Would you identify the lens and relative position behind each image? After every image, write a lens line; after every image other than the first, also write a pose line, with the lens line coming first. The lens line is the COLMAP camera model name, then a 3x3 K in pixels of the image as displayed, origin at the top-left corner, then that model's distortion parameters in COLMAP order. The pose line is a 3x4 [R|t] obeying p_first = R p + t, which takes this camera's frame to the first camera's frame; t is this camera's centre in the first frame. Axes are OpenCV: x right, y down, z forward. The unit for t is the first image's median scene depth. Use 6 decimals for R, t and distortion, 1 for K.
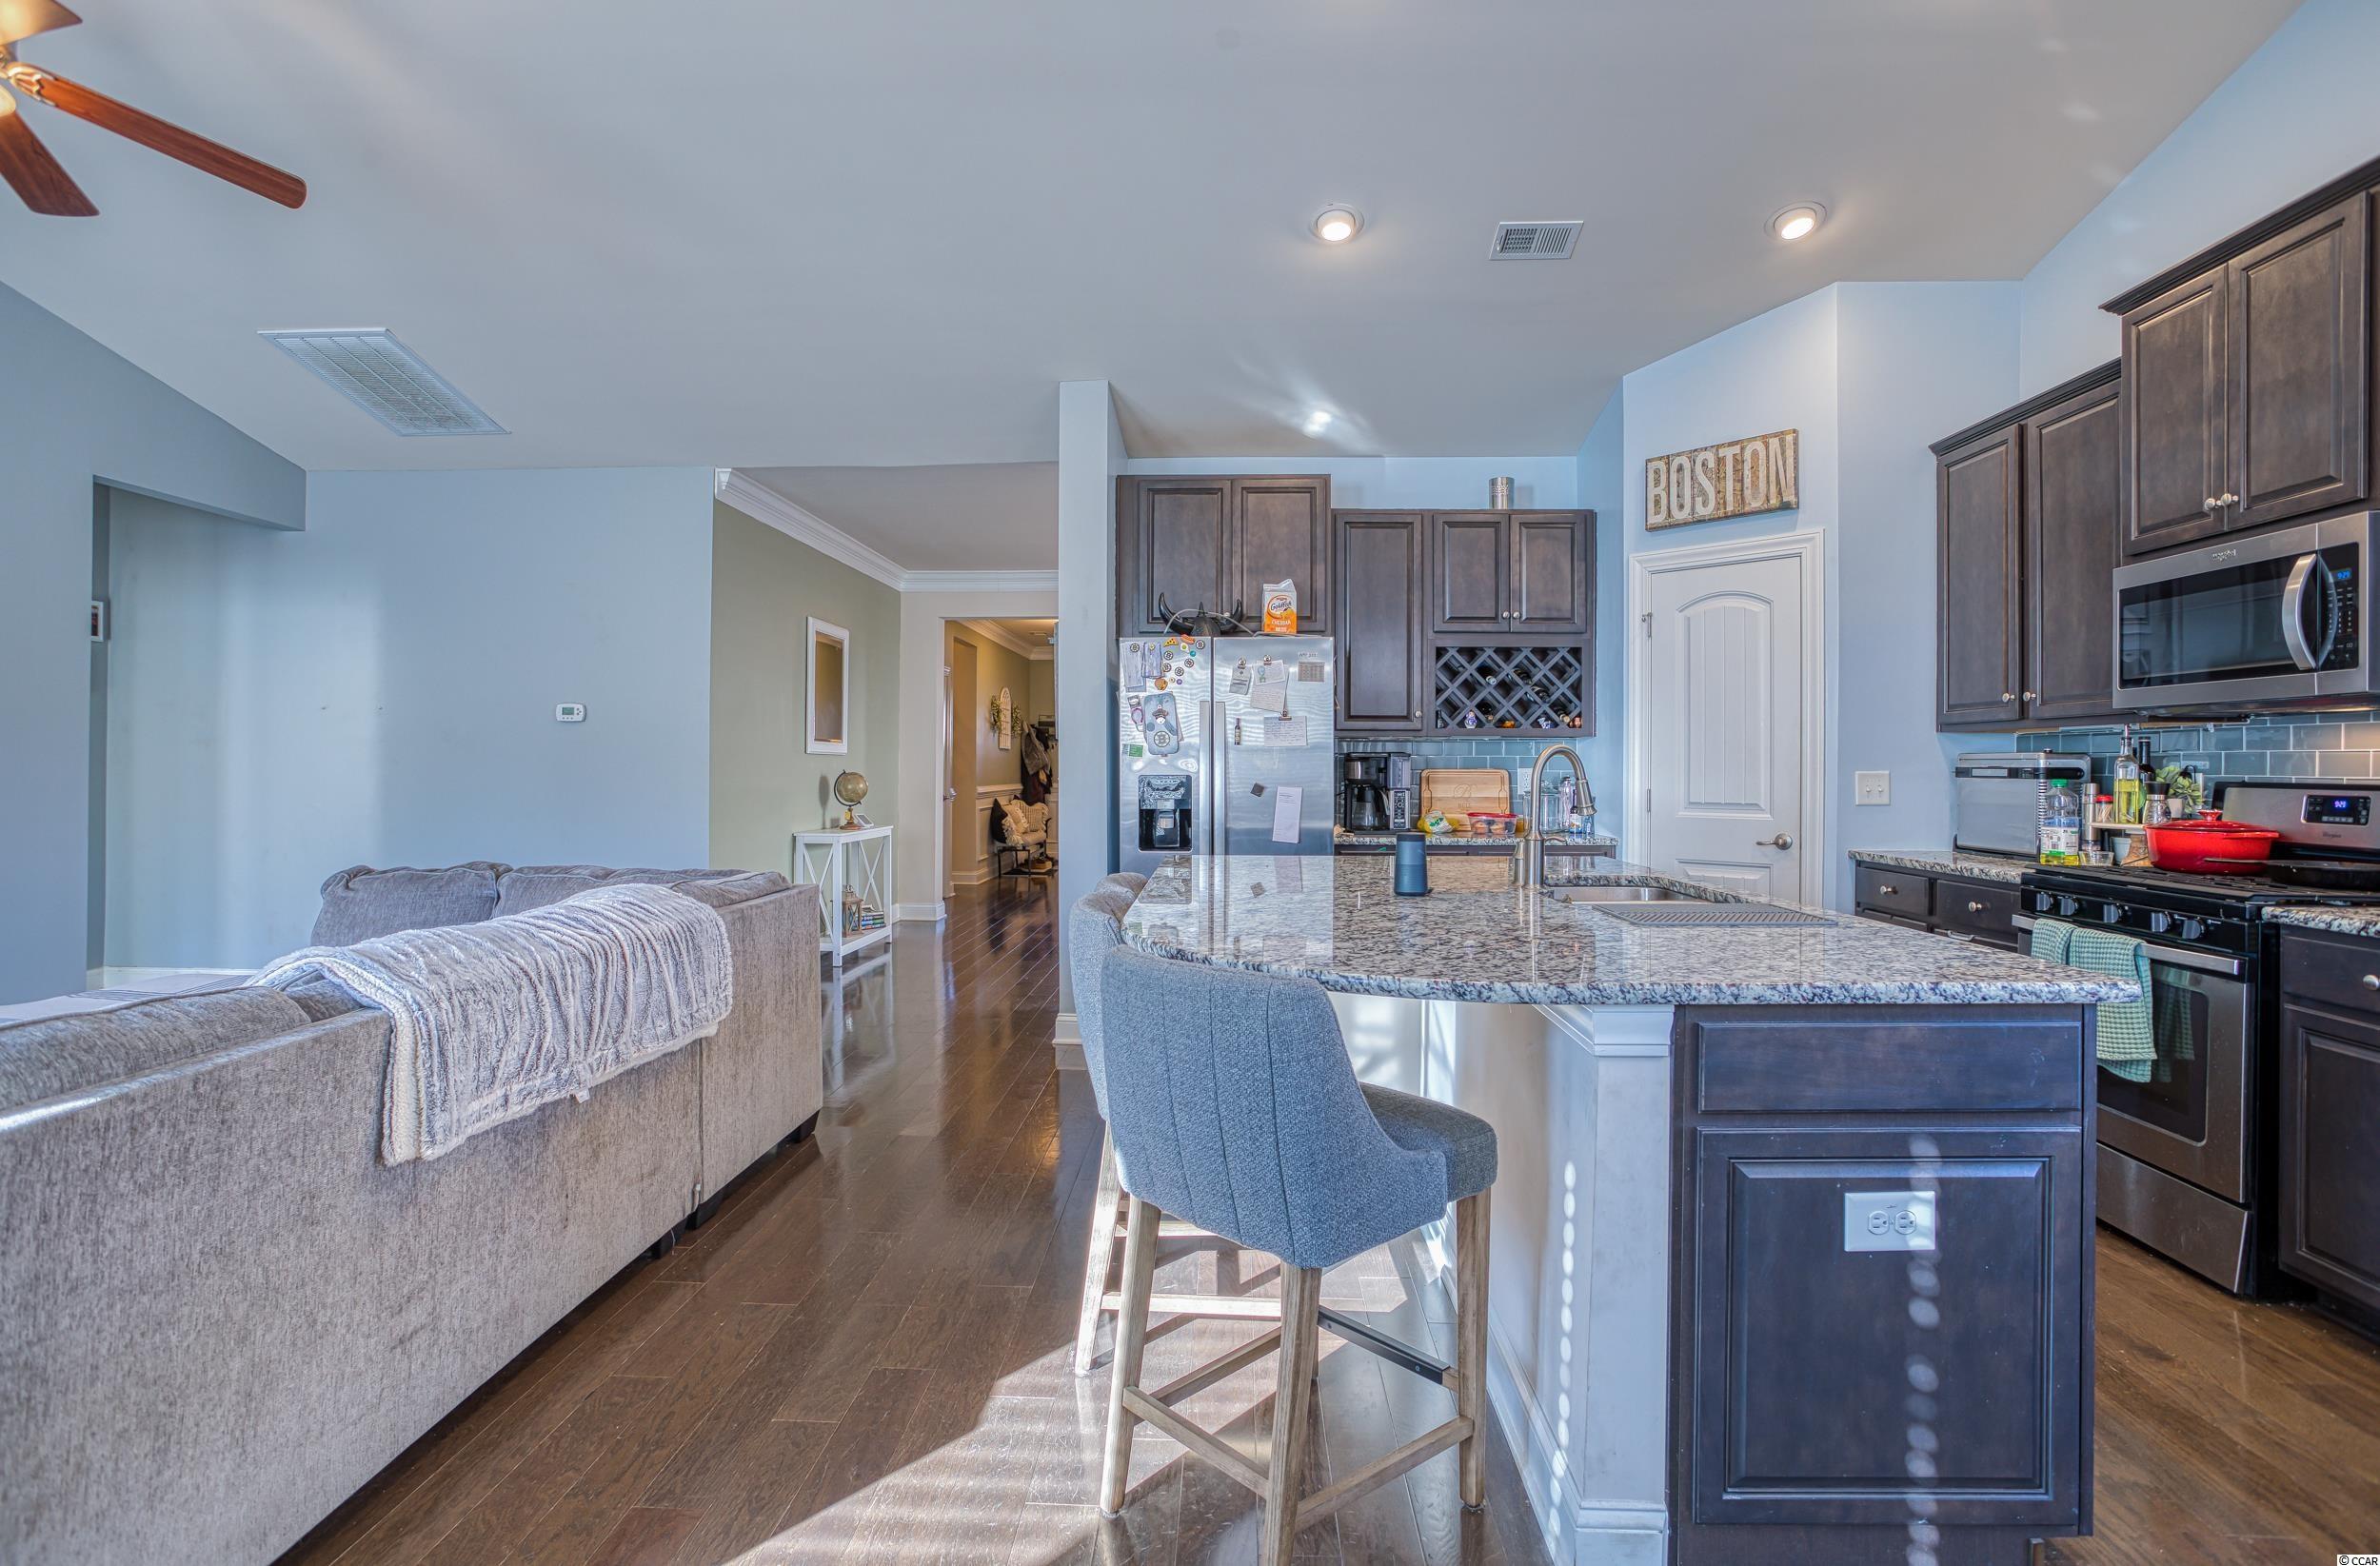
lens RADIAL K [[1187.1, 0, 1198.1], [0, 1187.1, 768.2], [0, 0, 1]] dist [-0.065991, 0.027689]
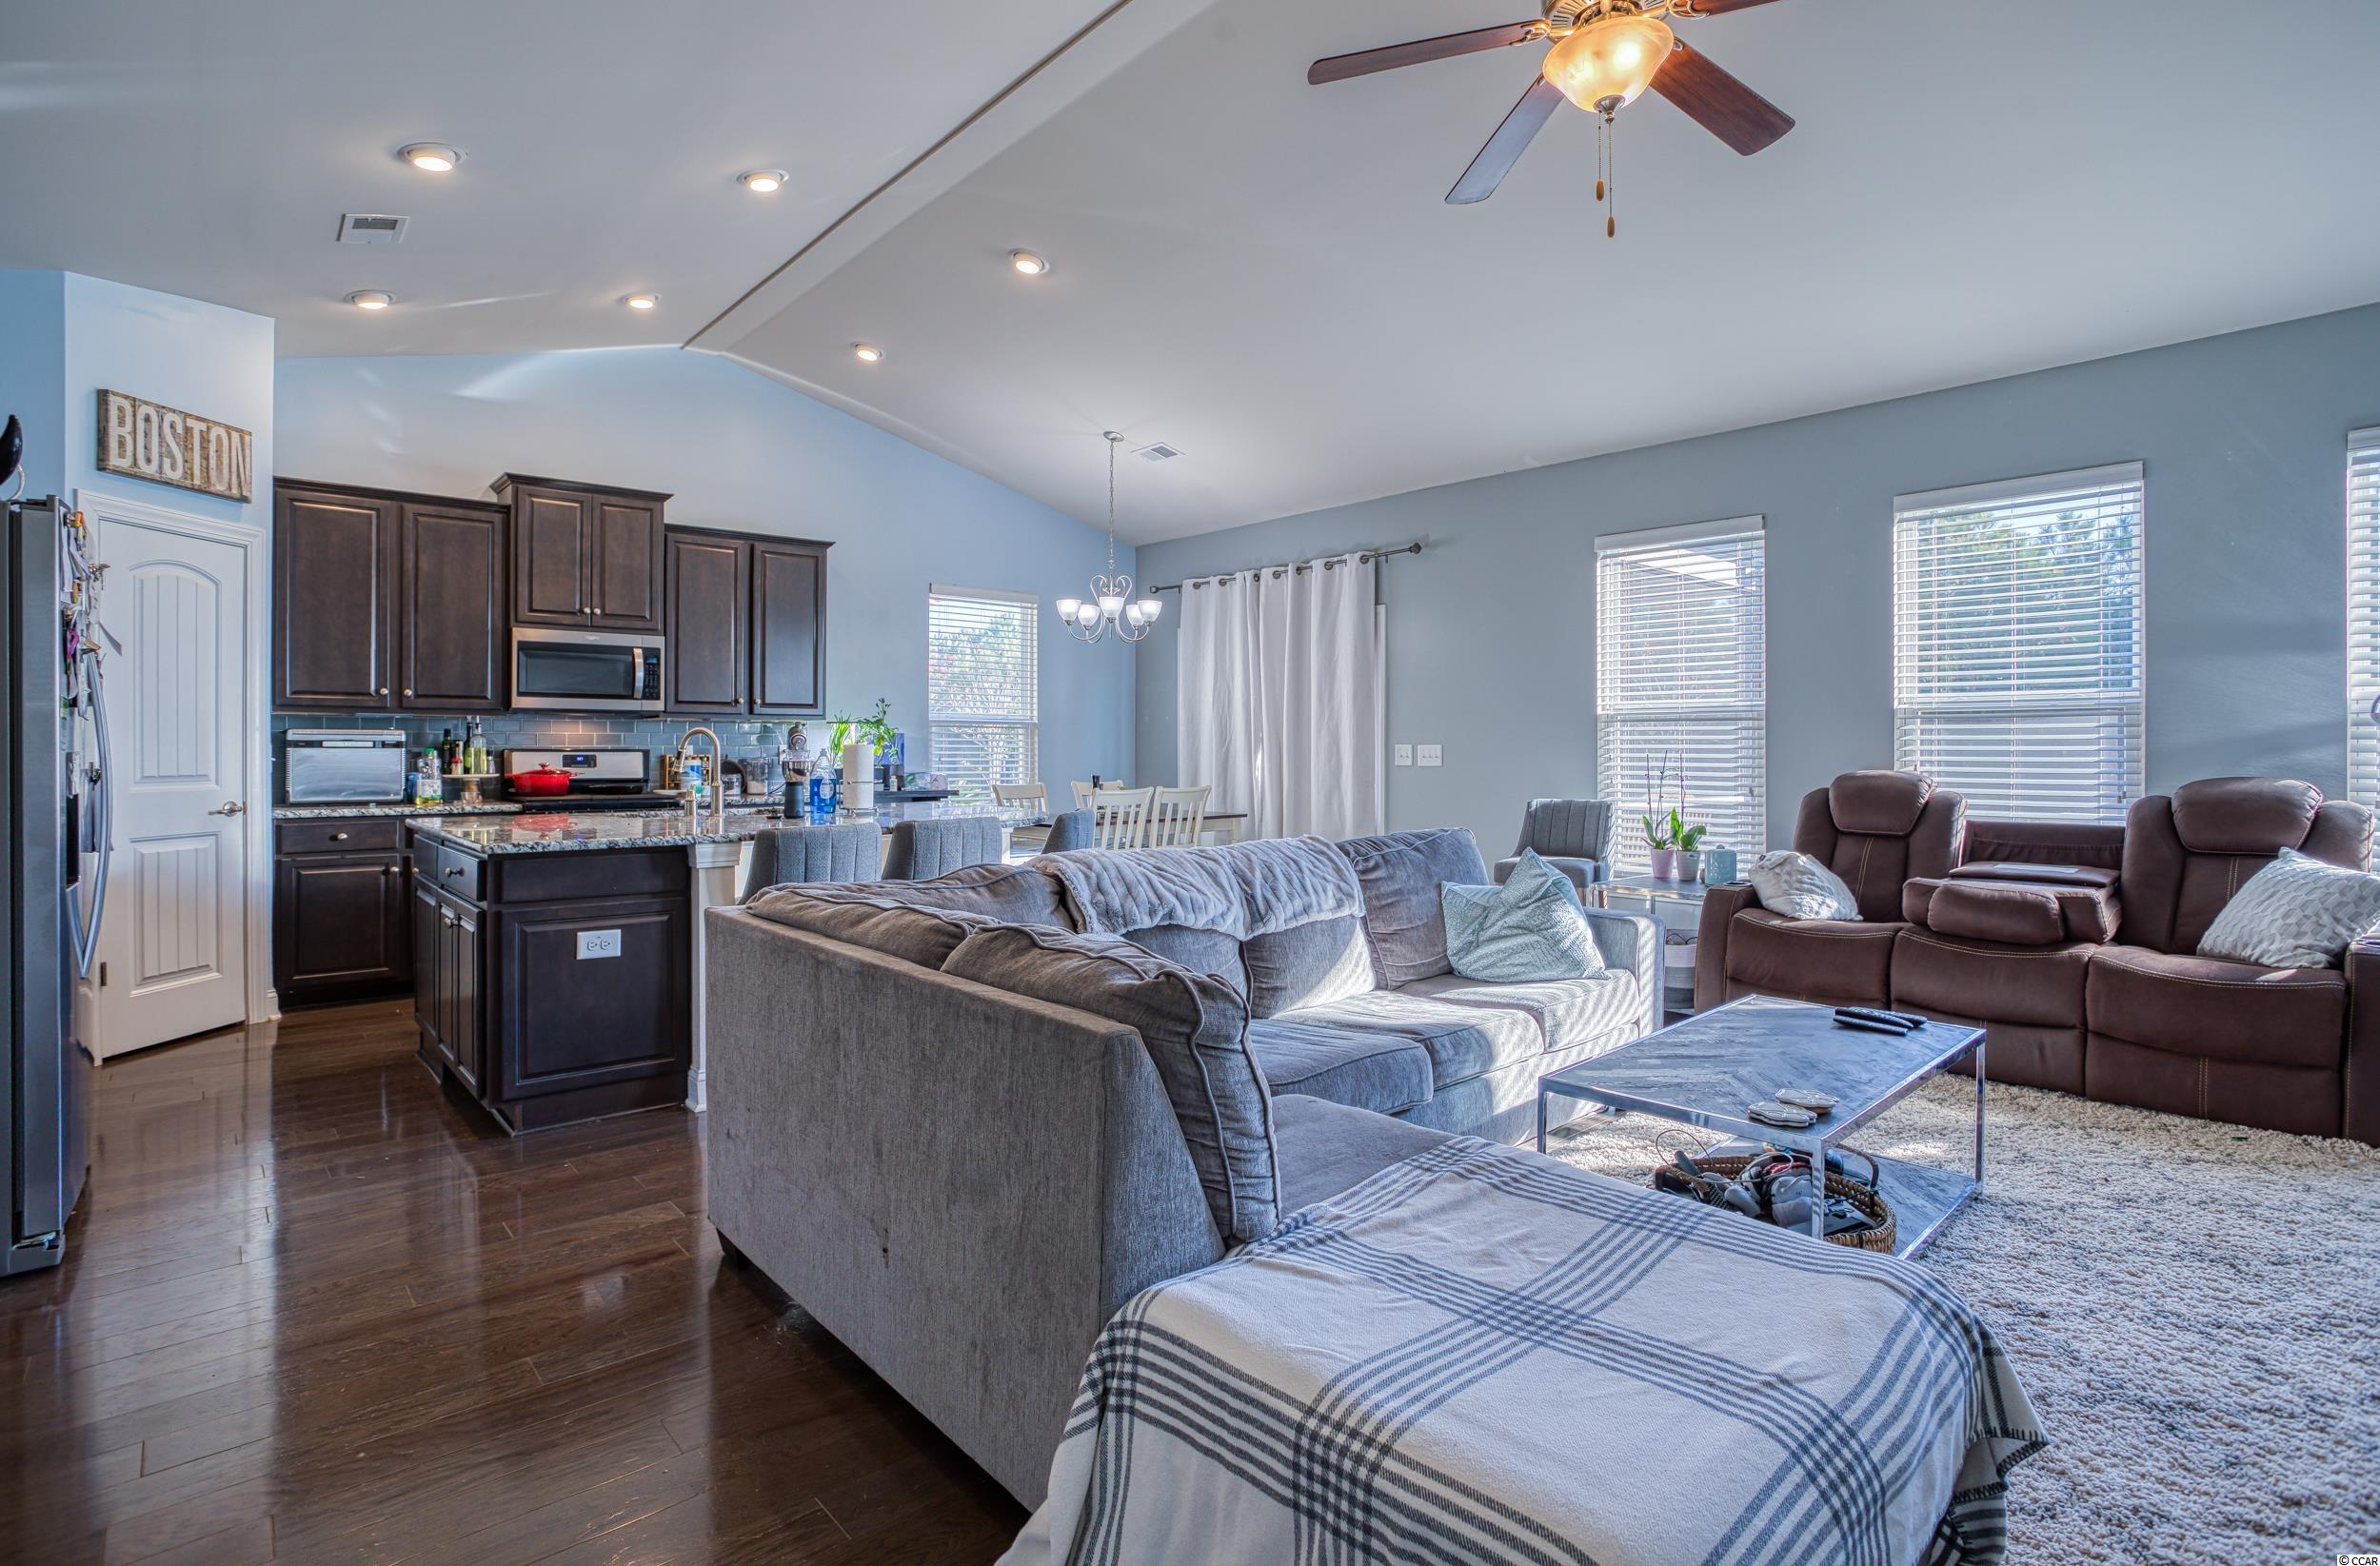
lens RADIAL K [[1187.1, 0, 1198.1], [0, 1187.1, 768.2], [0, 0, 1]] dist [-0.065991, 0.027689]
pose [[-0.711587, -0.019232, 0.702334, -0.857303], [-0.007624, 0.999778, 0.019653, -0.001747], [-0.702556, 0.008630, -0.711576, 1.098501]]
